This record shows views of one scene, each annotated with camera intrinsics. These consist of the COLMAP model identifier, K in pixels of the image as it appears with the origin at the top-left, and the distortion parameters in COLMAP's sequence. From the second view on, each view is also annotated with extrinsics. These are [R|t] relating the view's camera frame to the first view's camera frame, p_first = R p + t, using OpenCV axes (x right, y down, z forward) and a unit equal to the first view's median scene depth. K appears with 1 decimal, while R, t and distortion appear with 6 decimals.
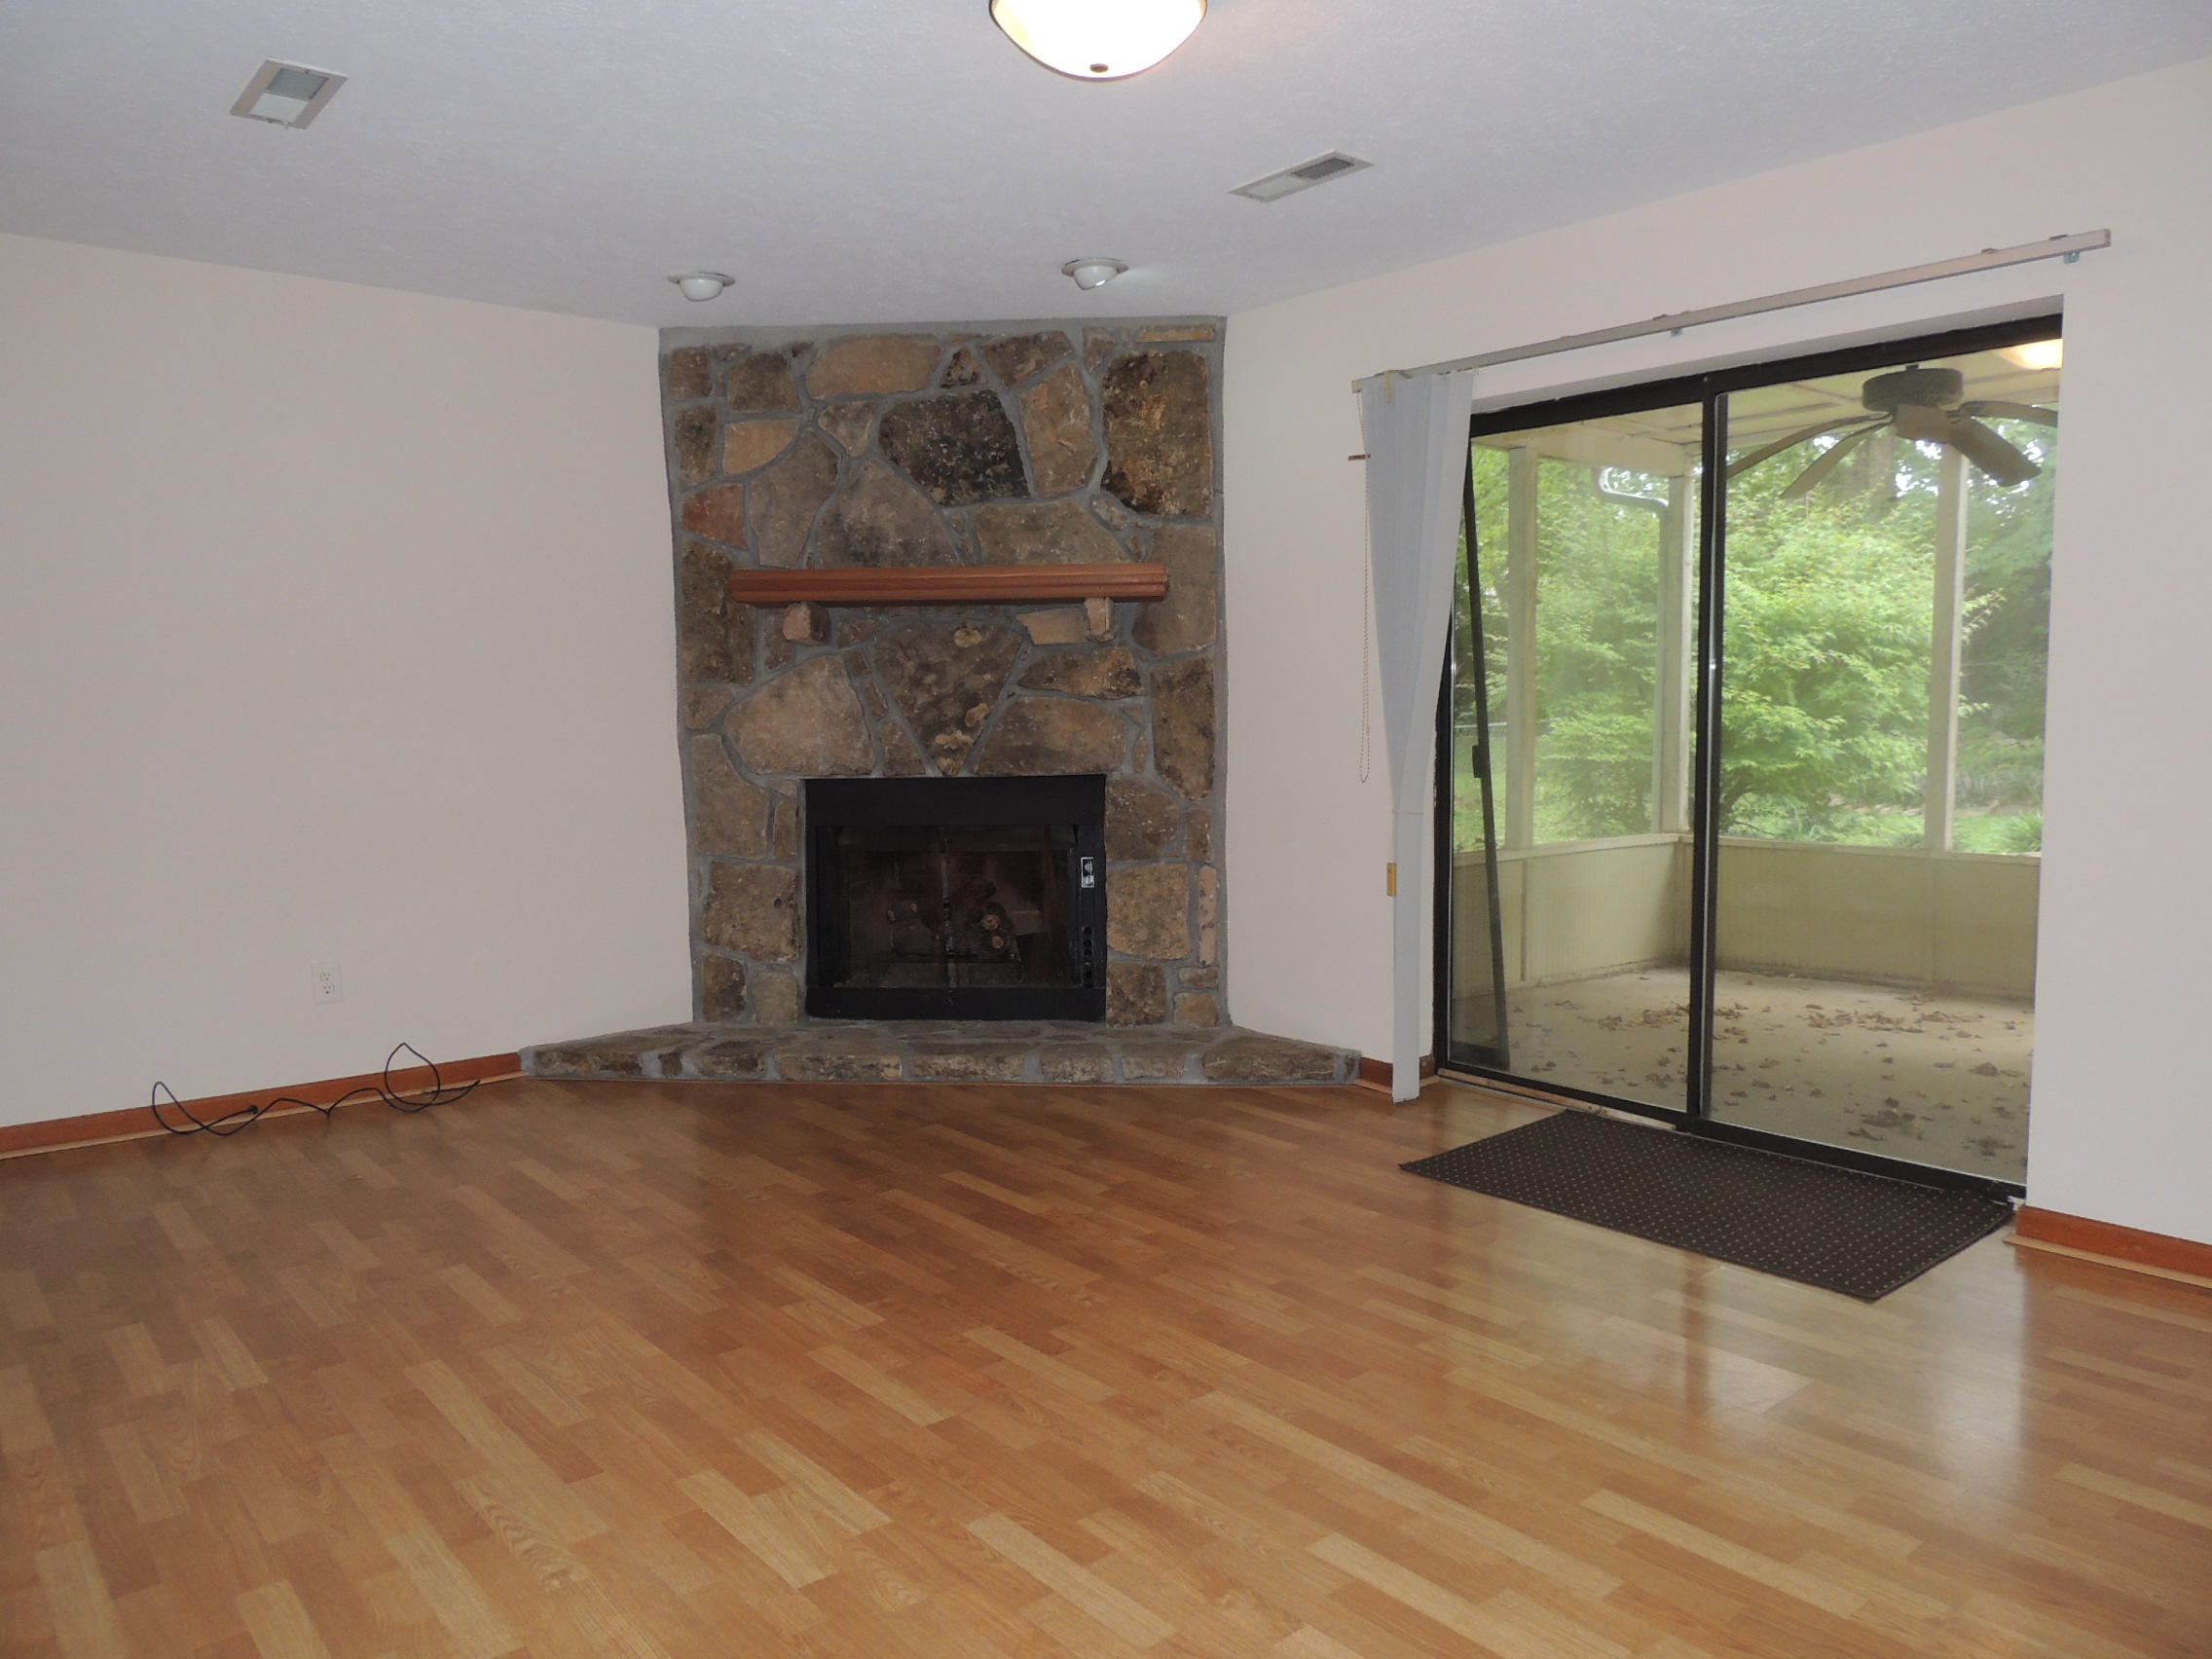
lens RADIAL K [[1570.2, 0, 1117.3], [0, 1570.2, 833.7], [0, 0, 1]] dist [-0.028355, 0.004922]
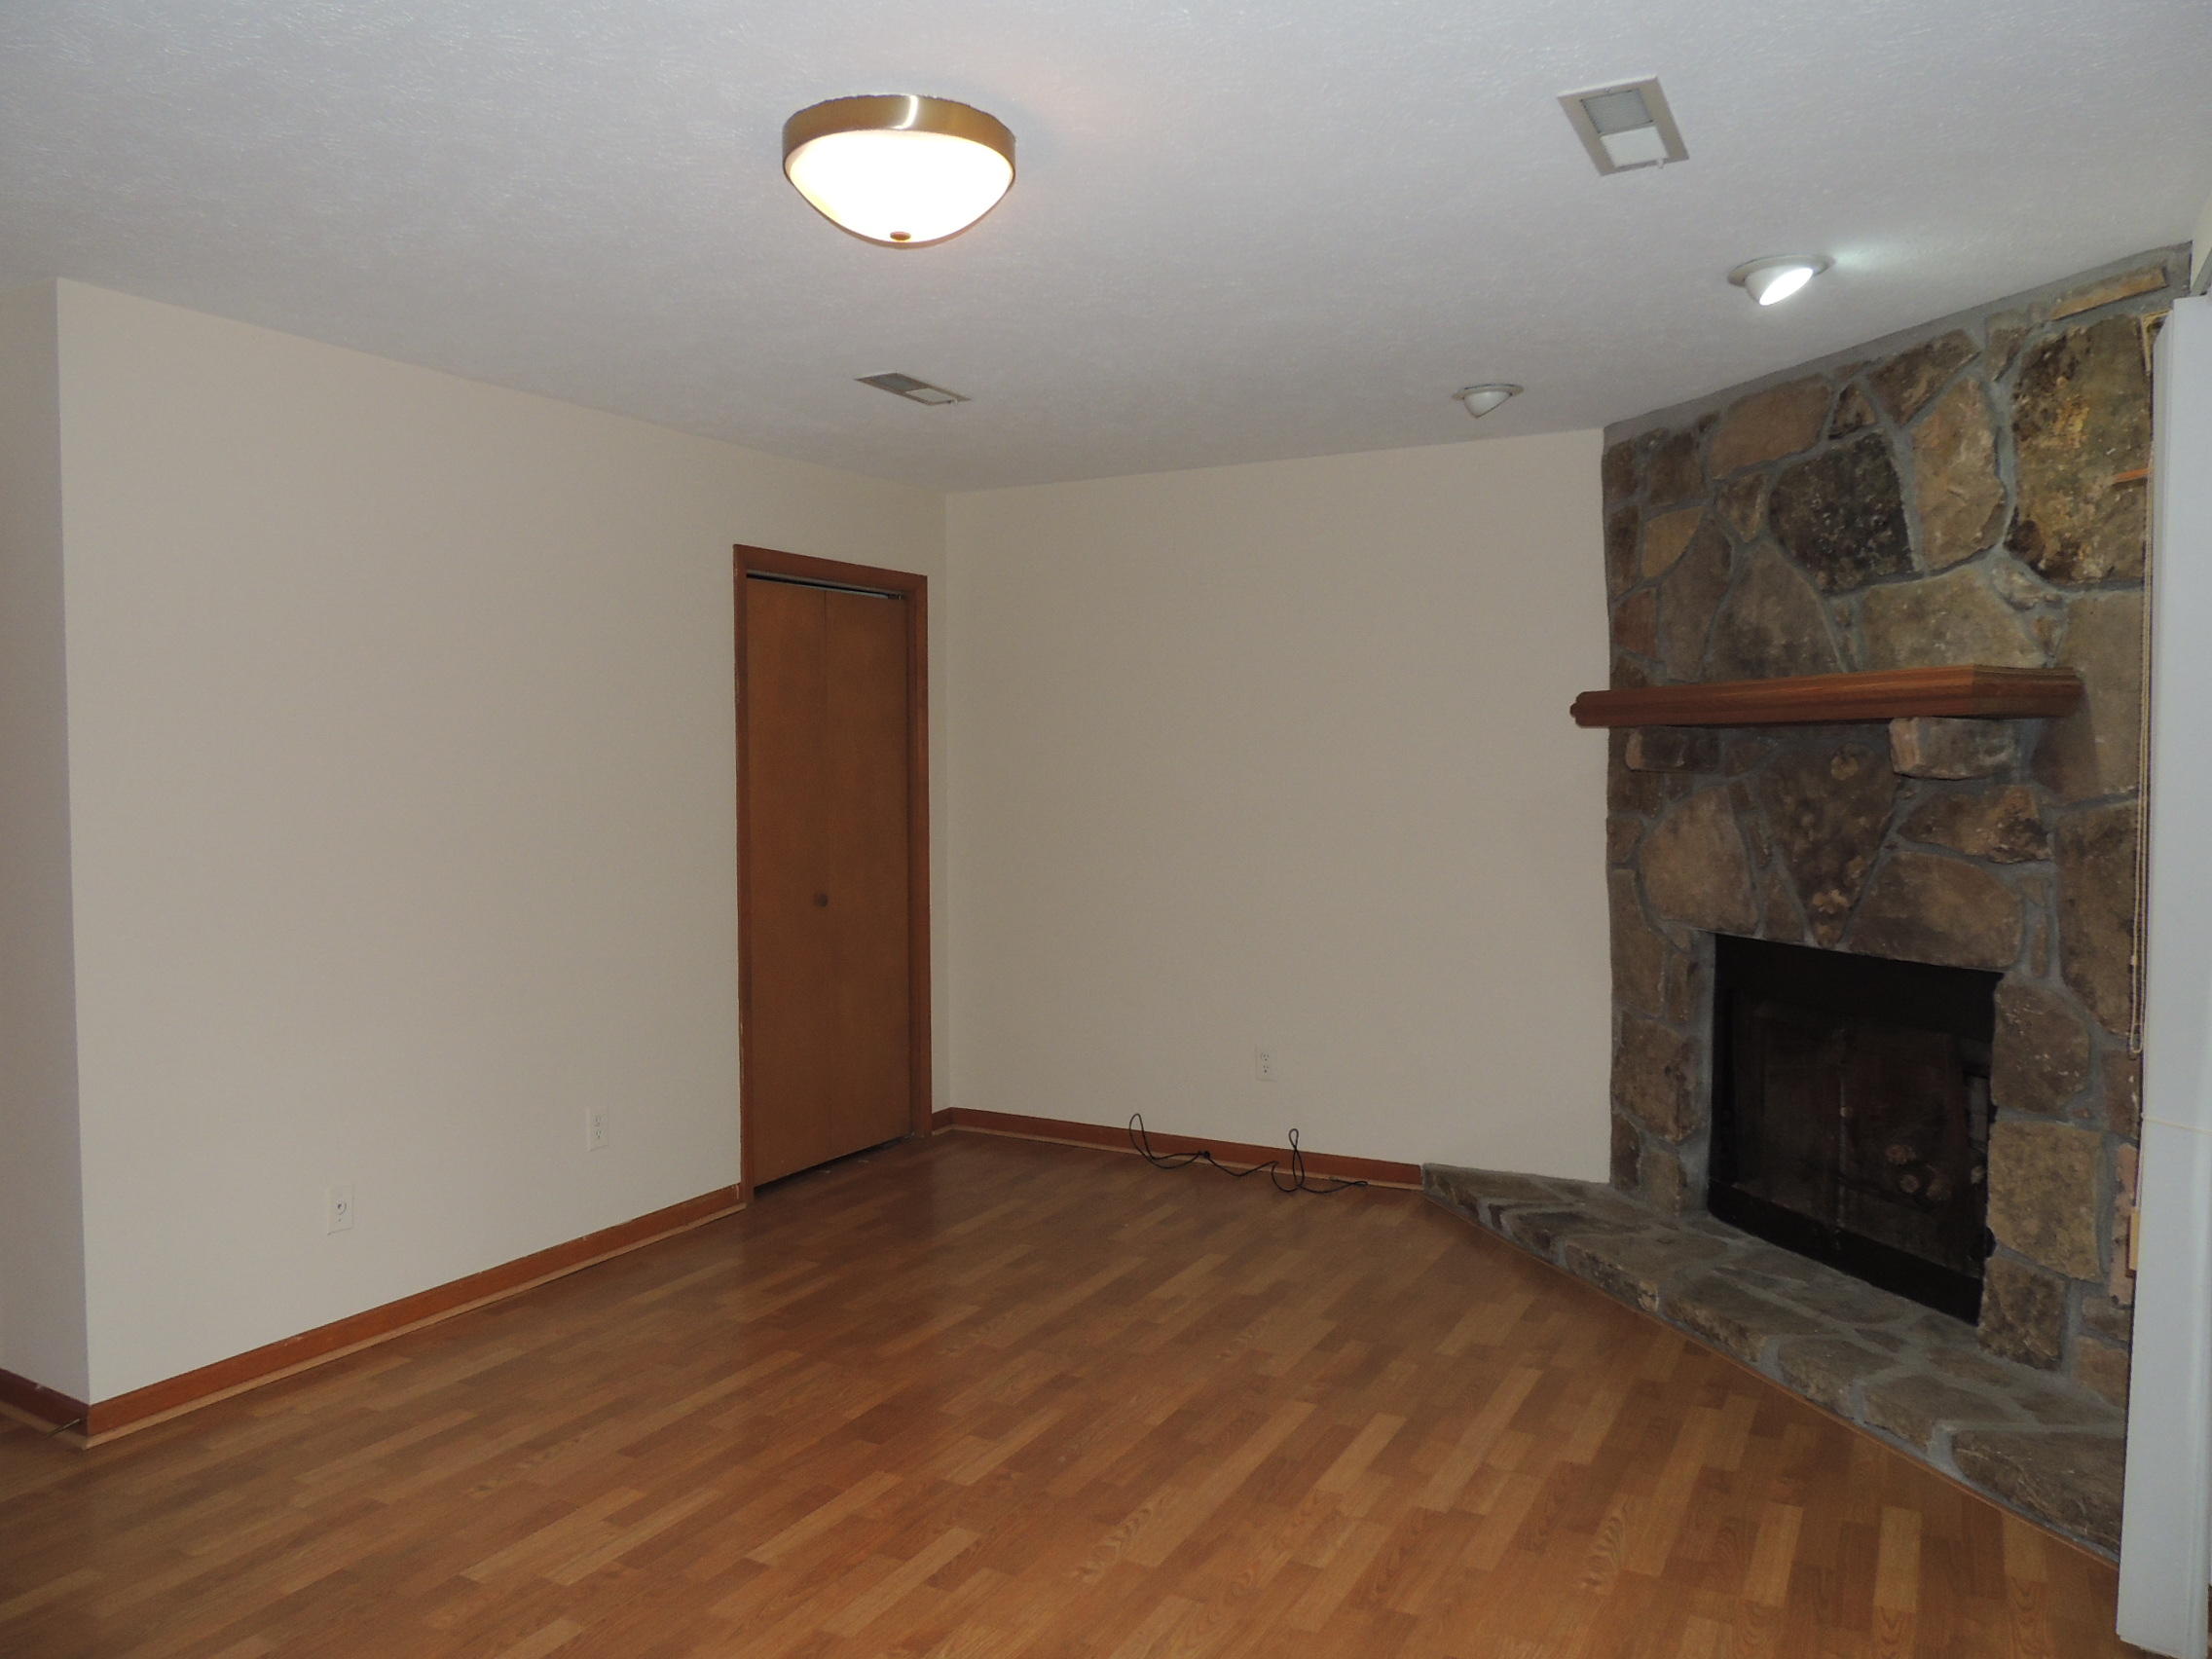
lens RADIAL K [[1570.2, 0, 1092.9], [0, 1570.2, 836.7], [0, 0, 1]] dist [-0.028355, 0.004922]
pose [[0.358748, 0.054431, -0.931846, 0.471073], [-0.080835, 0.996360, 0.027079, -0.083192], [0.929928, 0.065611, 0.361842, 0.400613]]
